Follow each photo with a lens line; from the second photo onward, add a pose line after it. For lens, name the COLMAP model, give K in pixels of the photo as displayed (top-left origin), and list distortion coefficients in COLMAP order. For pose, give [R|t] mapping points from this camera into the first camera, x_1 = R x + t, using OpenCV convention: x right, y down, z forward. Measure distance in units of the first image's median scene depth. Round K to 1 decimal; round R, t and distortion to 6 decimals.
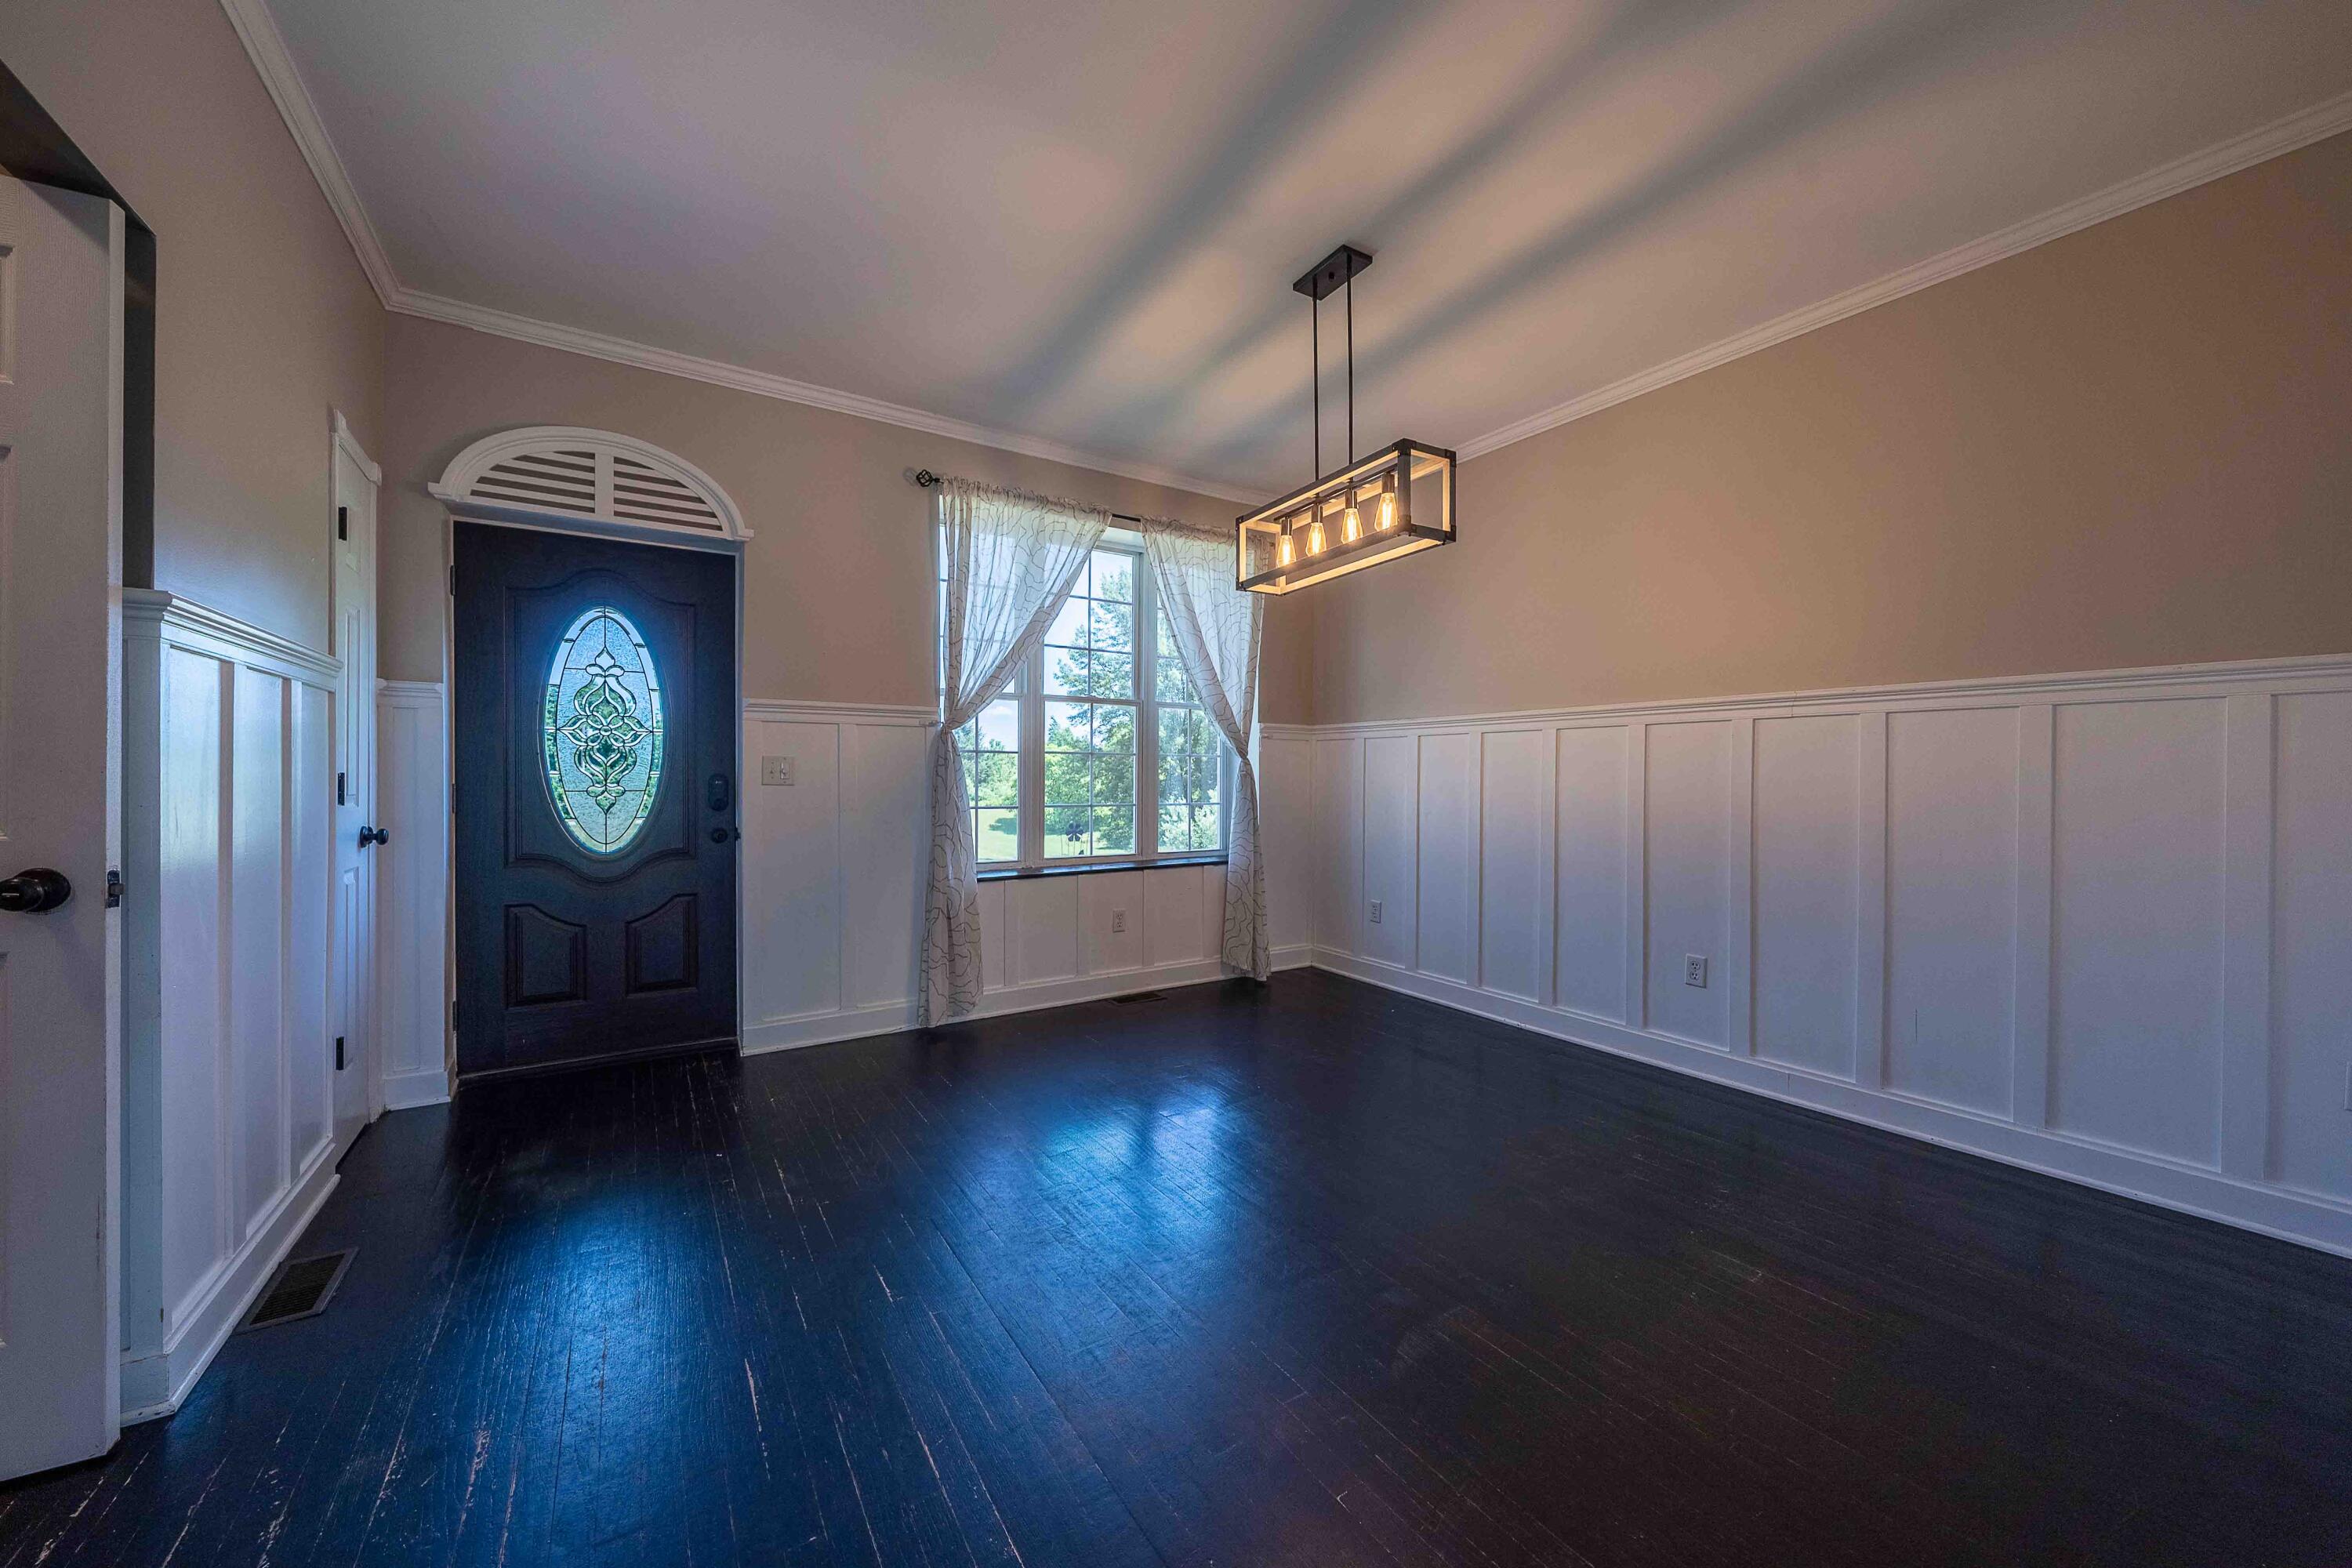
lens RADIAL K [[840.5, 0, 1159.3], [0, 840.5, 786.7], [0, 0, 1]] dist [0.000264, -0.003481]
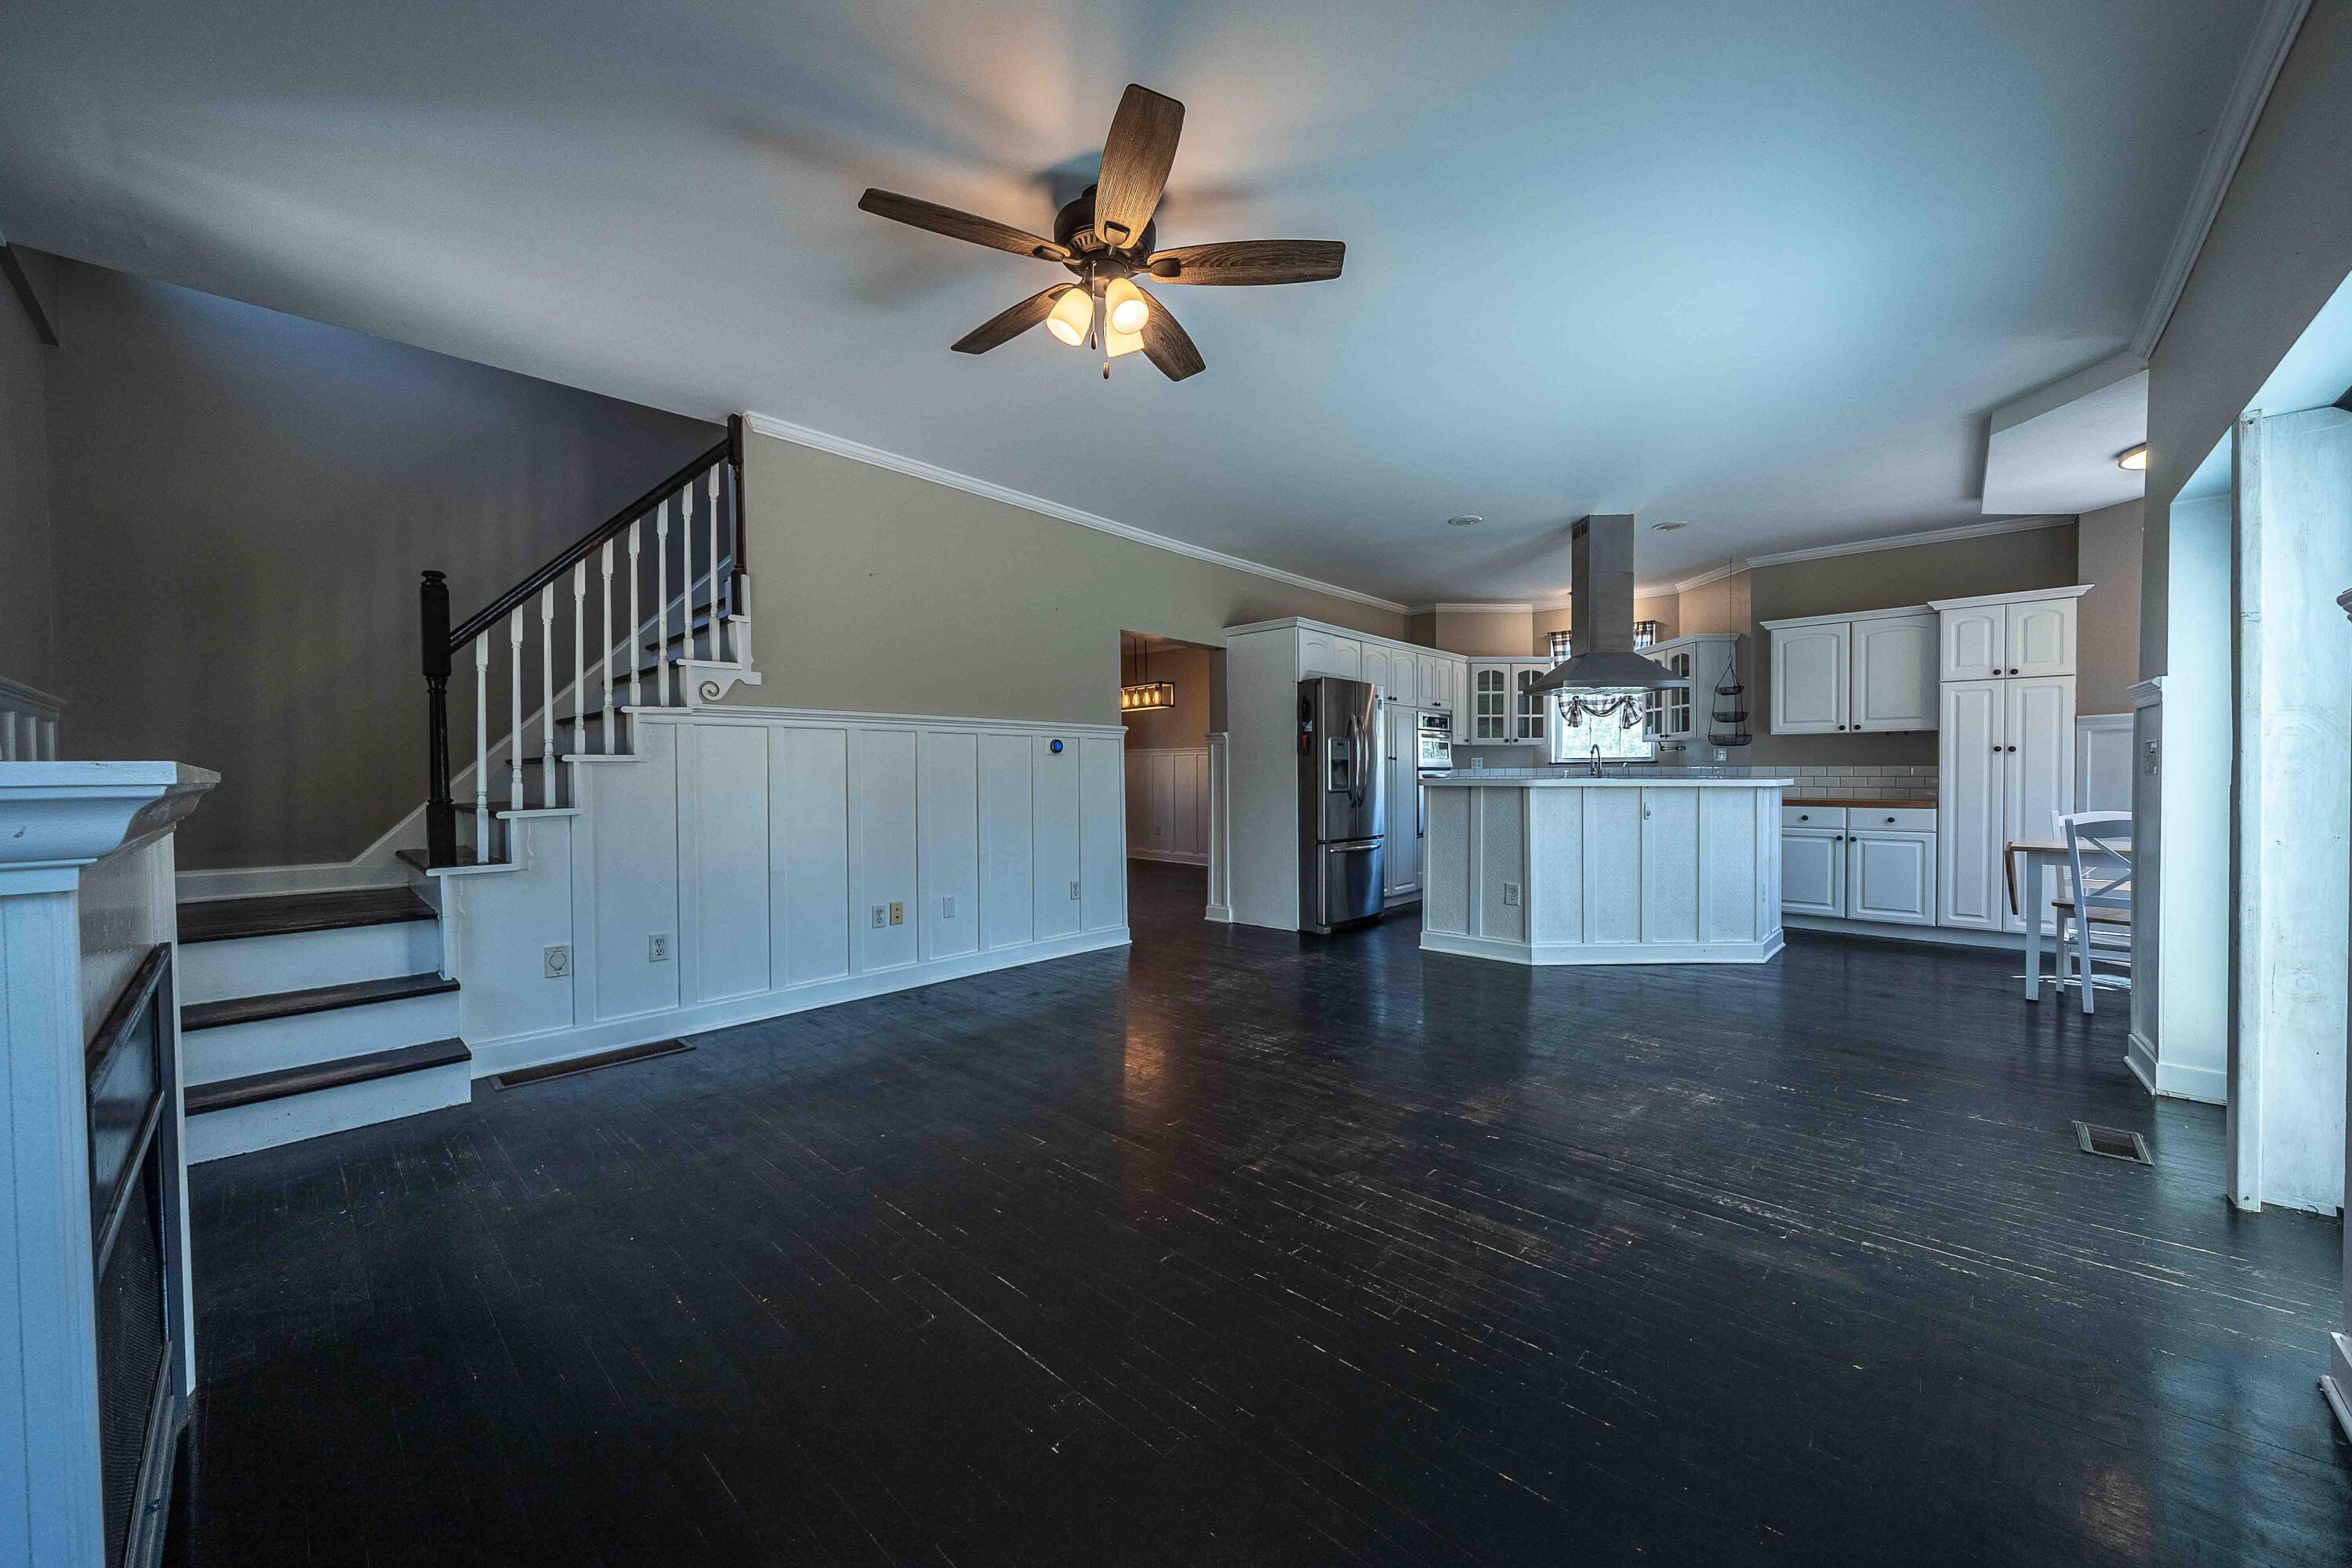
lens RADIAL K [[840.5, 0, 1159.3], [0, 840.5, 786.7], [0, 0, 1]] dist [0.000264, -0.003481]
pose [[0.971910, -0.010003, 0.235138, -0.451290], [0.008416, 0.999935, 0.007752, 0.013947], [-0.235201, -0.005555, 0.971931, -1.997797]]
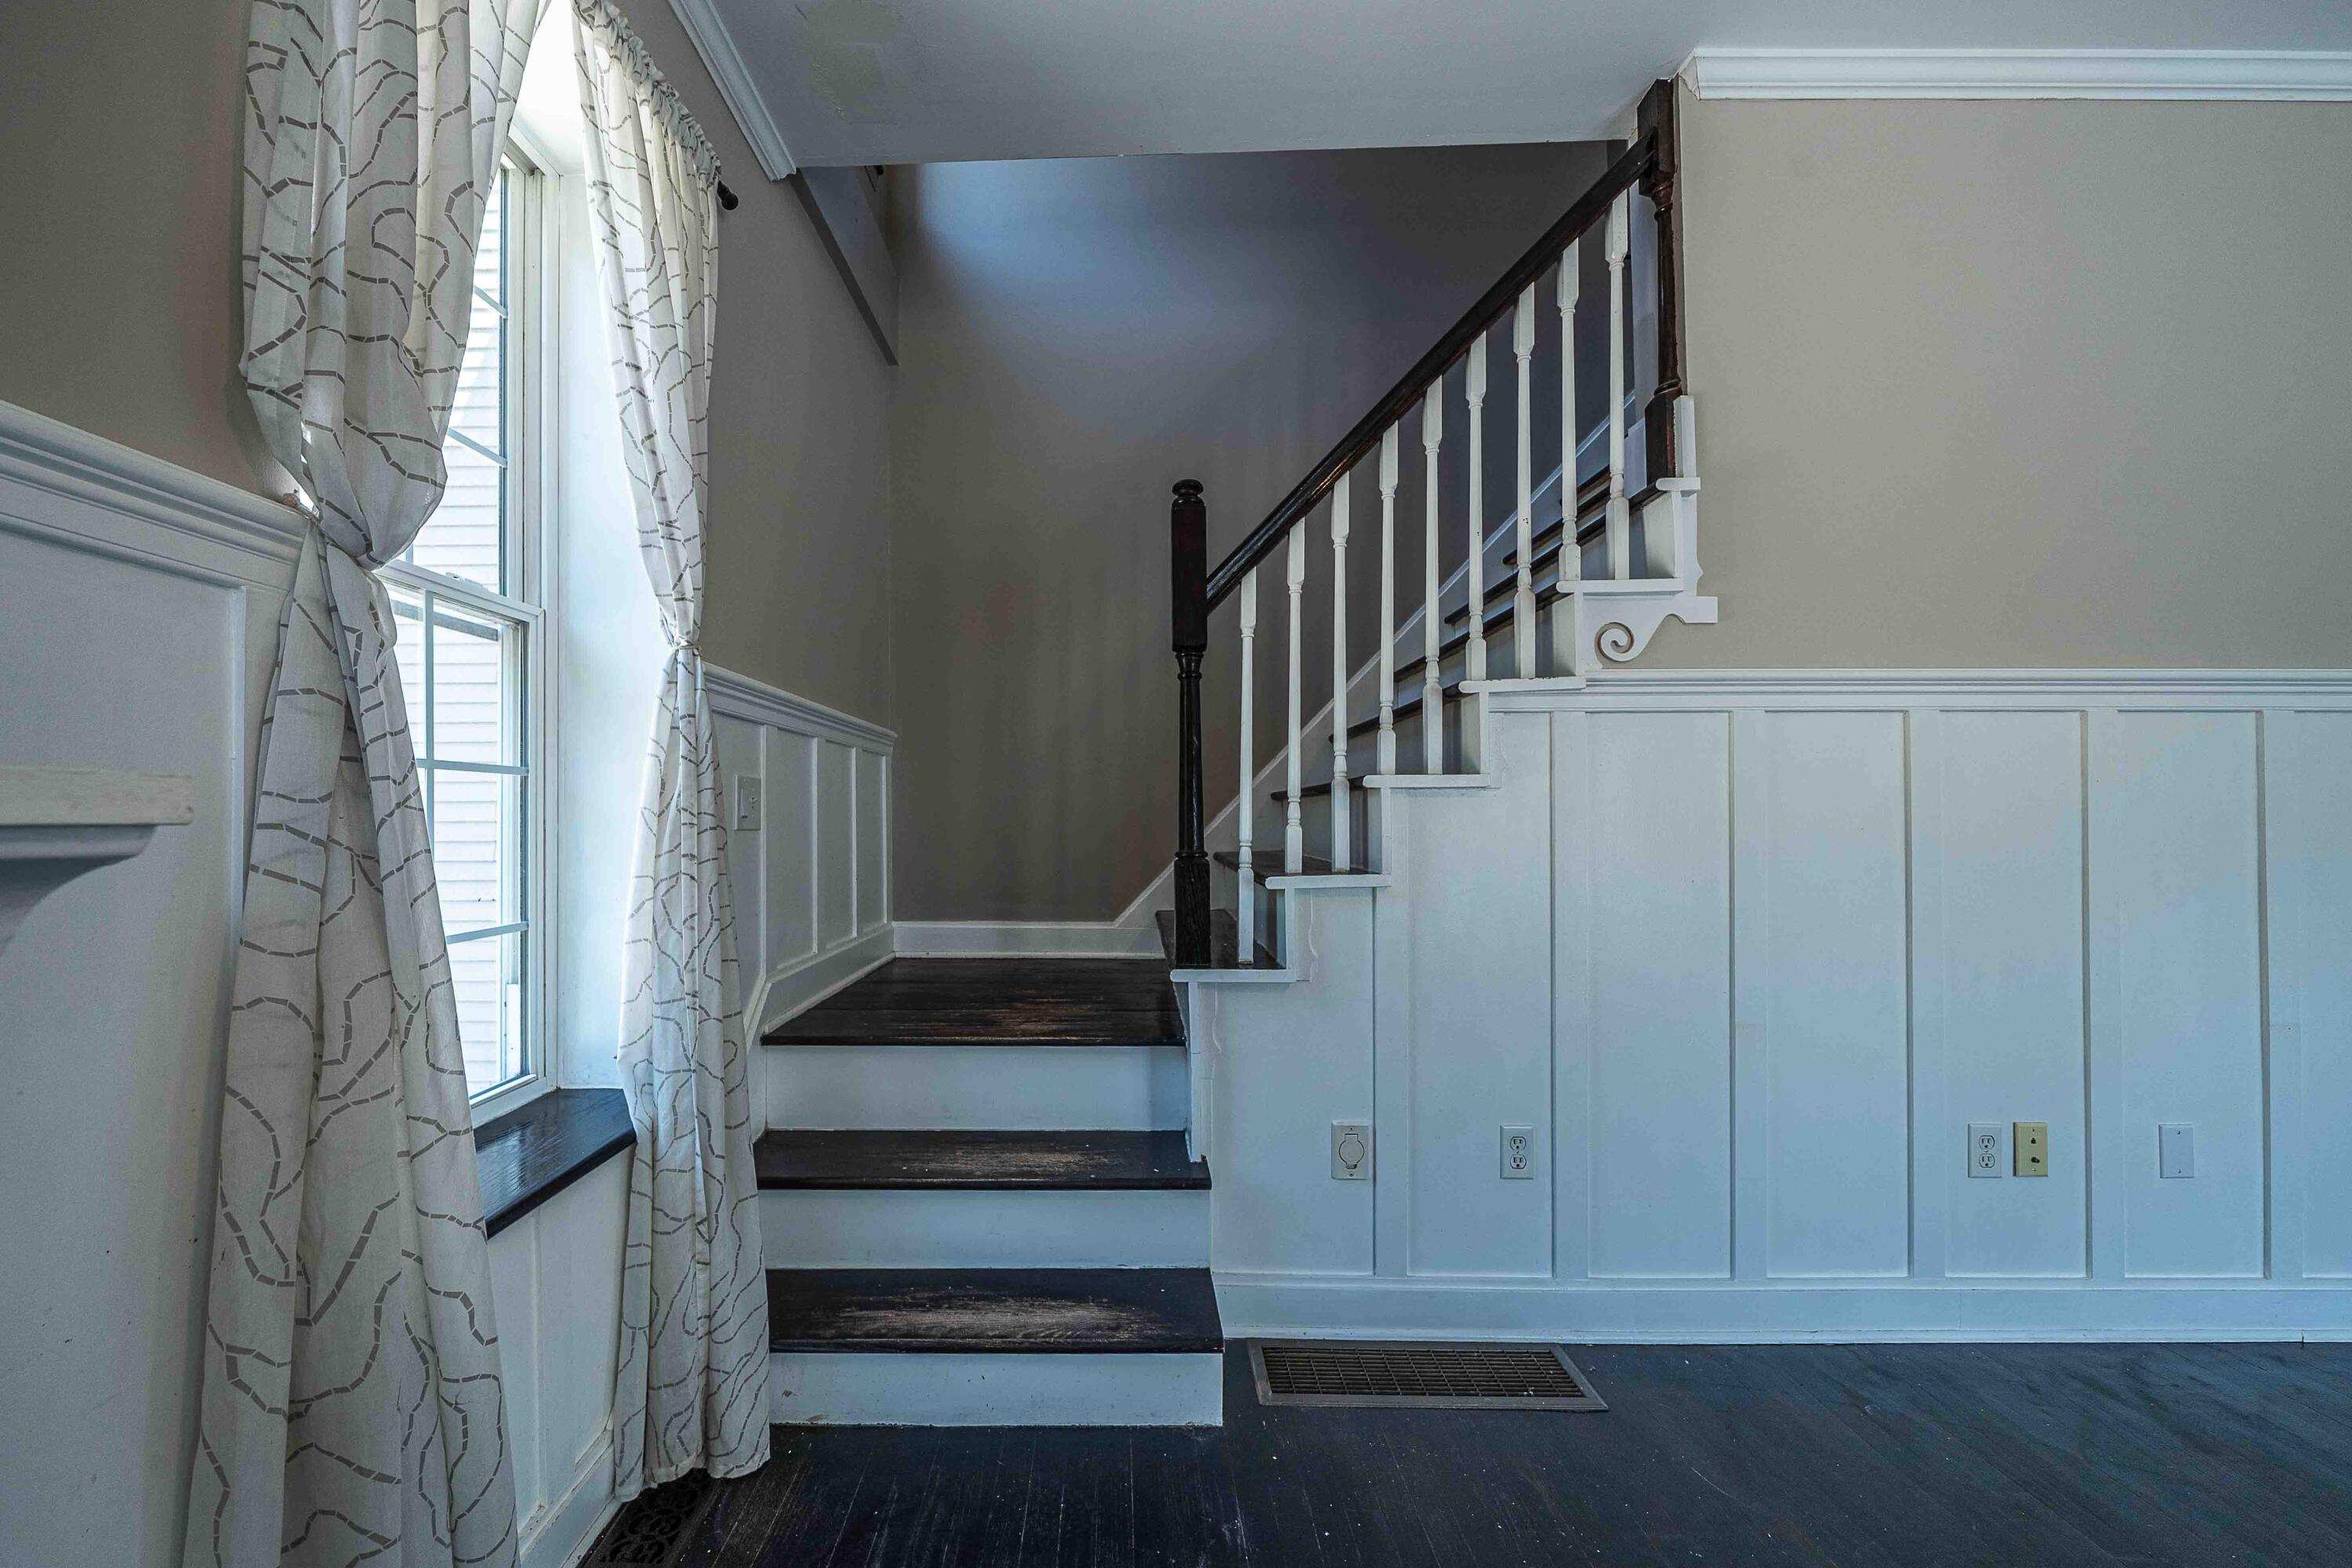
lens RADIAL K [[862.8, 0, 1121.7], [0, 862.8, 811.5], [0, 0, 1]] dist [-0.000162, -0.000033]
pose [[0.834975, -0.005256, -0.550263, -0.755828], [-0.003203, 0.999891, -0.014411, 0.008992], [0.550279, 0.013796, 0.834867, -1.356133]]
